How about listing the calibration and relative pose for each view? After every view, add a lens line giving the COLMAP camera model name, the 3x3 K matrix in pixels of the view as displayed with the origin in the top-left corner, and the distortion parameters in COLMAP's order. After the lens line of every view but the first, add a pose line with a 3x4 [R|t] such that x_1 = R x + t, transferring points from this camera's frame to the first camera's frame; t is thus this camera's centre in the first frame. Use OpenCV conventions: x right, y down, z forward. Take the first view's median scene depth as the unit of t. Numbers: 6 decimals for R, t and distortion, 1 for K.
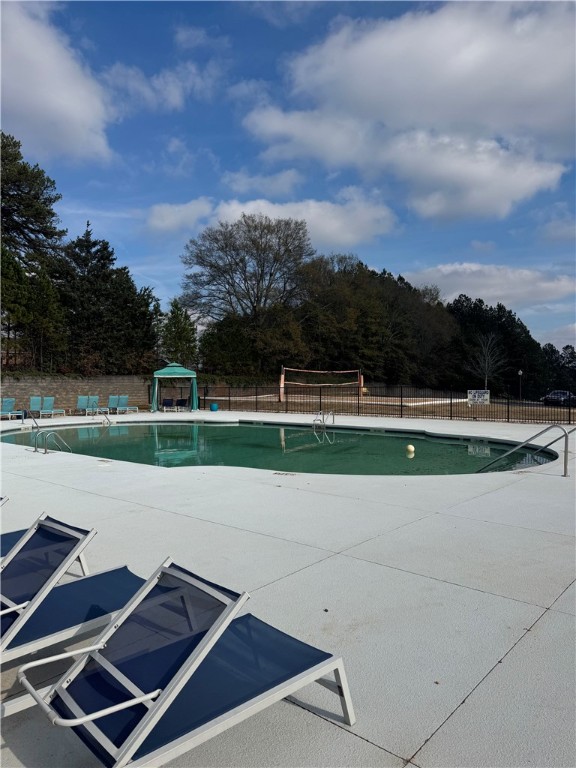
lens RADIAL K [[543.5, 0, 288.1], [0, 543.5, 384.8], [0, 0, 1]] dist [0.063411, -0.010312]
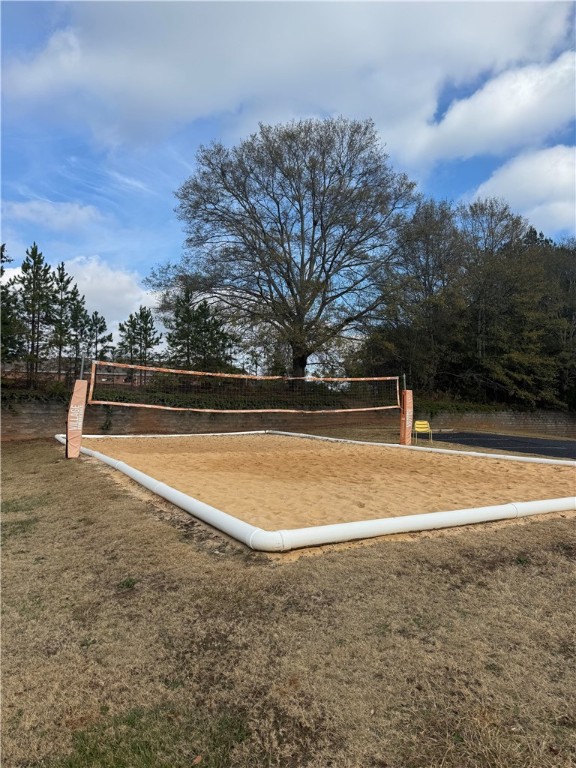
lens RADIAL K [[543.5, 0, 287.7], [0, 543.5, 382.3], [0, 0, 1]] dist [0.063411, -0.010312]
pose [[0.934845, -0.013310, -0.354807, 0.123449], [-0.007350, 0.998357, -0.056819, 0.000597], [0.354981, 0.055725, 0.933211, 0.378051]]
